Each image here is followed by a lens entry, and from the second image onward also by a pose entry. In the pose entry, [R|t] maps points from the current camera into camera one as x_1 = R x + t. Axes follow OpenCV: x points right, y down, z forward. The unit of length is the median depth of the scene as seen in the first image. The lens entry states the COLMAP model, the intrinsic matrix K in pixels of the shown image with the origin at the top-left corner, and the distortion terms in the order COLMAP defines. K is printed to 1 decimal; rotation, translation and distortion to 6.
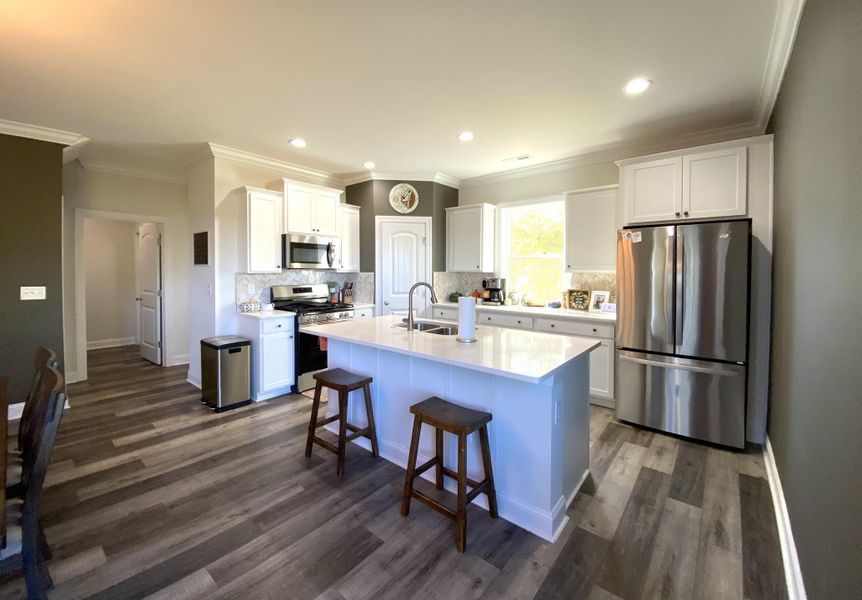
lens RADIAL K [[340.3, 0, 430.1], [0, 340.3, 274.9], [0, 0, 1]] dist [0.001114, -0.000065]
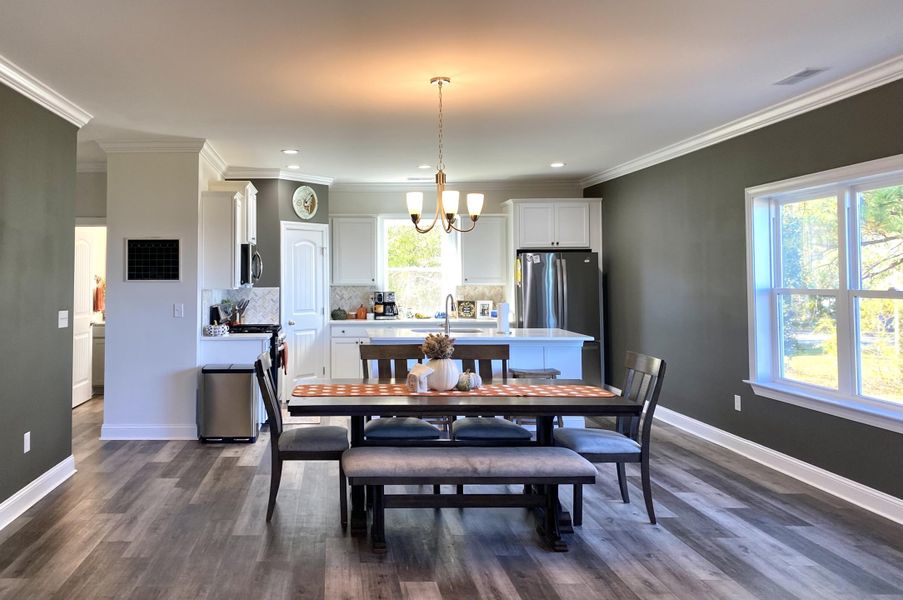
lens RADIAL K [[709.7, 0, 336.8], [0, 709.7, 252.7], [0, 0, 1]] dist [0.052258, -0.043206]
pose [[0.769690, 0.017488, 0.638178, -1.254023], [0.015346, 0.998829, -0.045880, -0.010739], [-0.638233, 0.045107, 0.768520, -0.481778]]
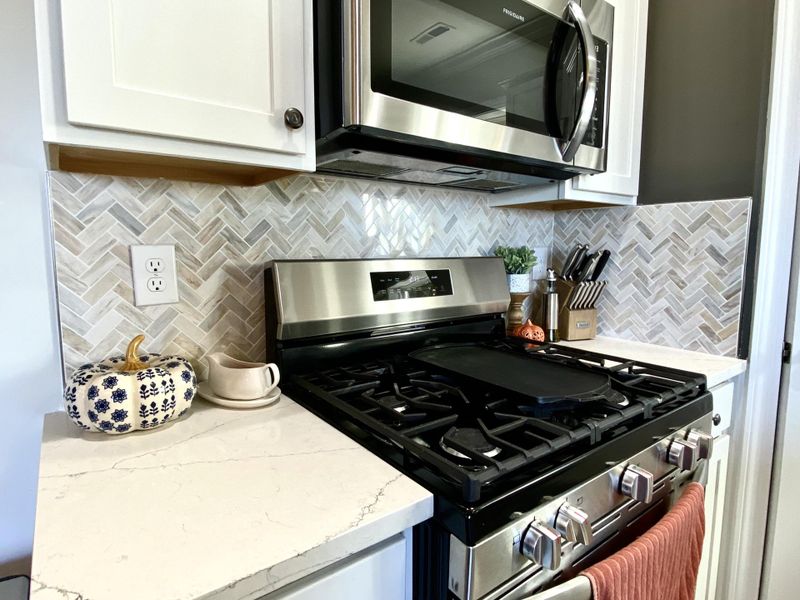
lens RADIAL K [[452.1, 0, 400.0], [0, 452.1, 300.0], [0, 0, 1]] dist [0.001410, 0.000275]
pose [[0.971848, 0.026635, -0.234099, -0.317994], [-0.002997, 0.994907, 0.100755, 0.027333], [0.235590, -0.097217, 0.966978, 0.733829]]
